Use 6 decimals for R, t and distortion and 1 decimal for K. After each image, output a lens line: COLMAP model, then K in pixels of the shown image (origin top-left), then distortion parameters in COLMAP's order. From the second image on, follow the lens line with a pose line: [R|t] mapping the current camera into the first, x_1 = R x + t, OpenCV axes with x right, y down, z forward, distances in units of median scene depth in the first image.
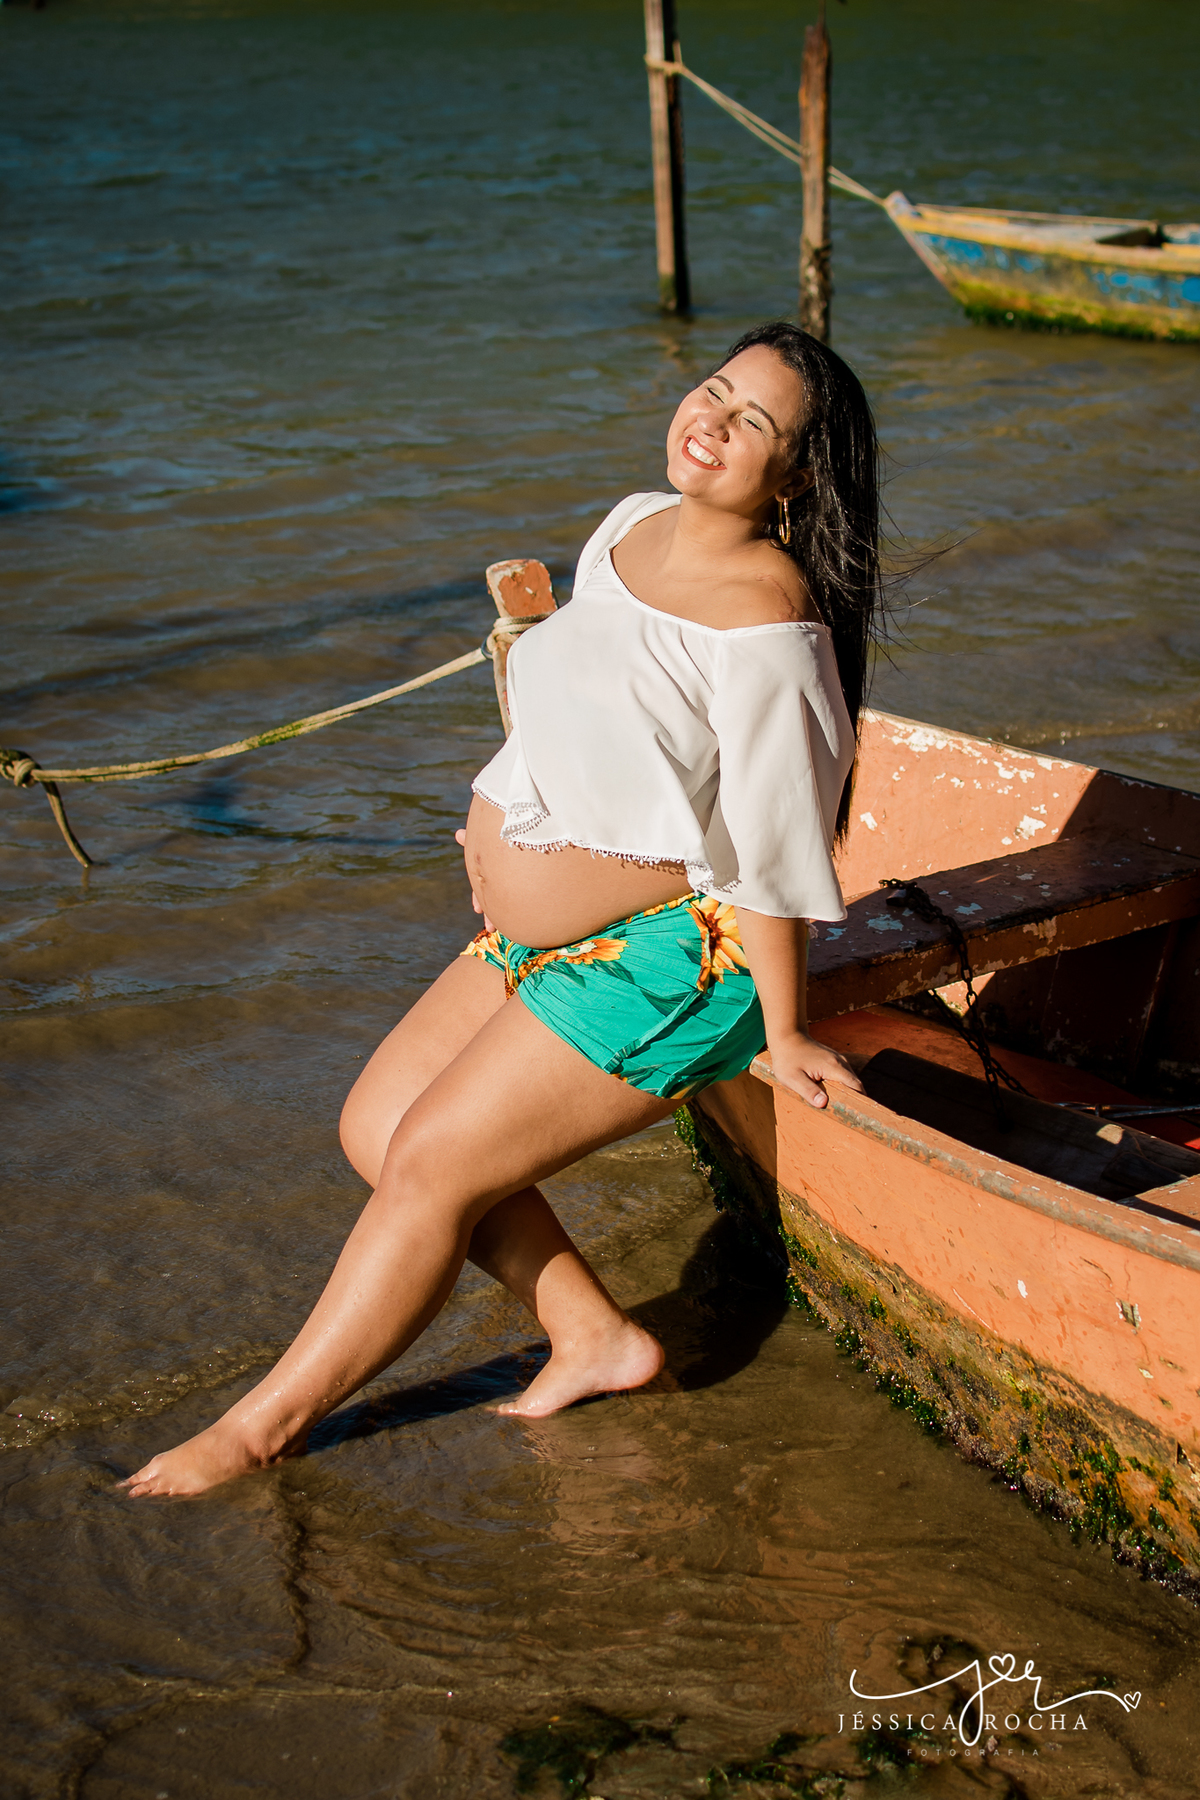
lens RADIAL K [[4374.2, 0, 595.8], [0, 4374.2, 1037.3], [0, 0, 1]] dist [-0.143767, 0.250066]
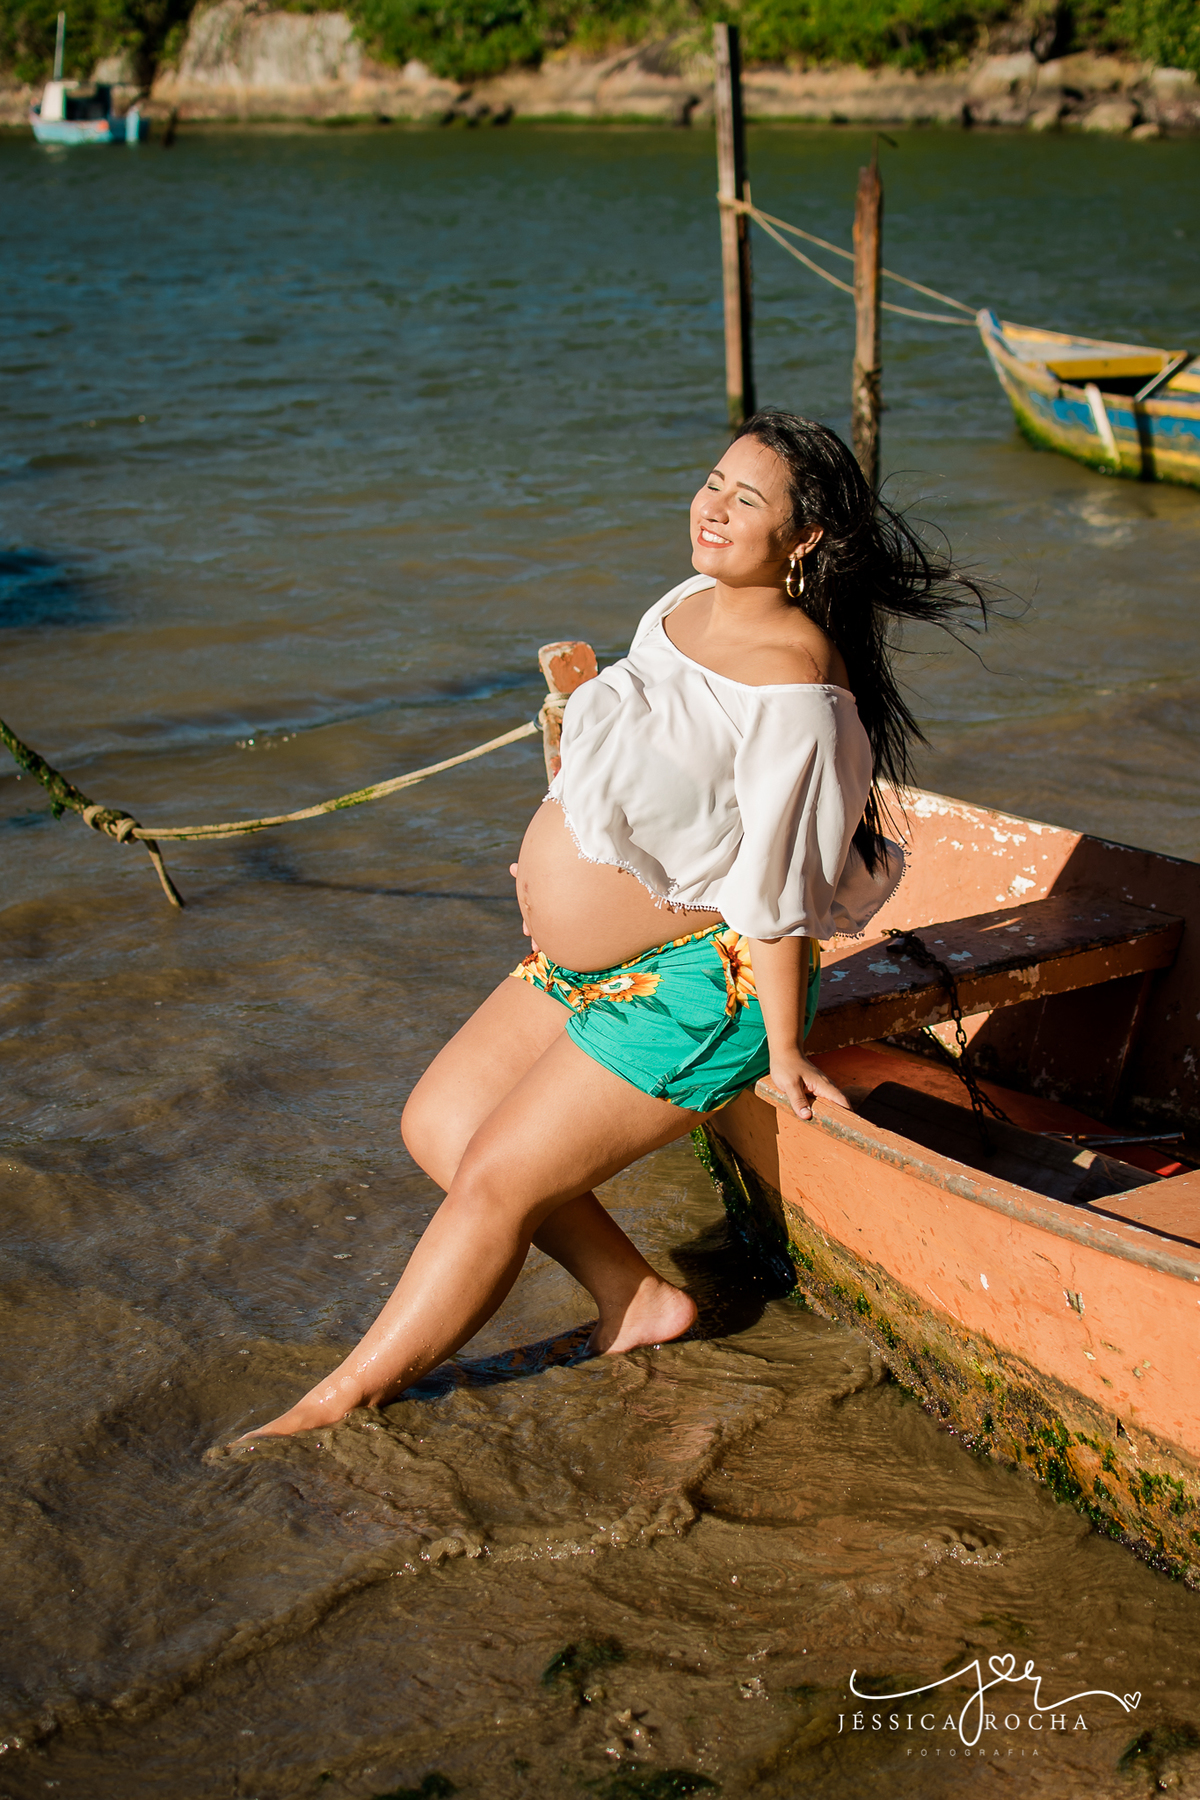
lens RADIAL K [[4374.2, 0, 595.8], [0, 4374.2, 1037.3], [0, 0, 1]] dist [-0.143767, 0.250066]
pose [[0.999295, 0.015337, -0.034270, 0.031281], [-0.016430, 0.999357, -0.031860, 0.028558], [0.033759, 0.032400, 0.998905, -0.115342]]
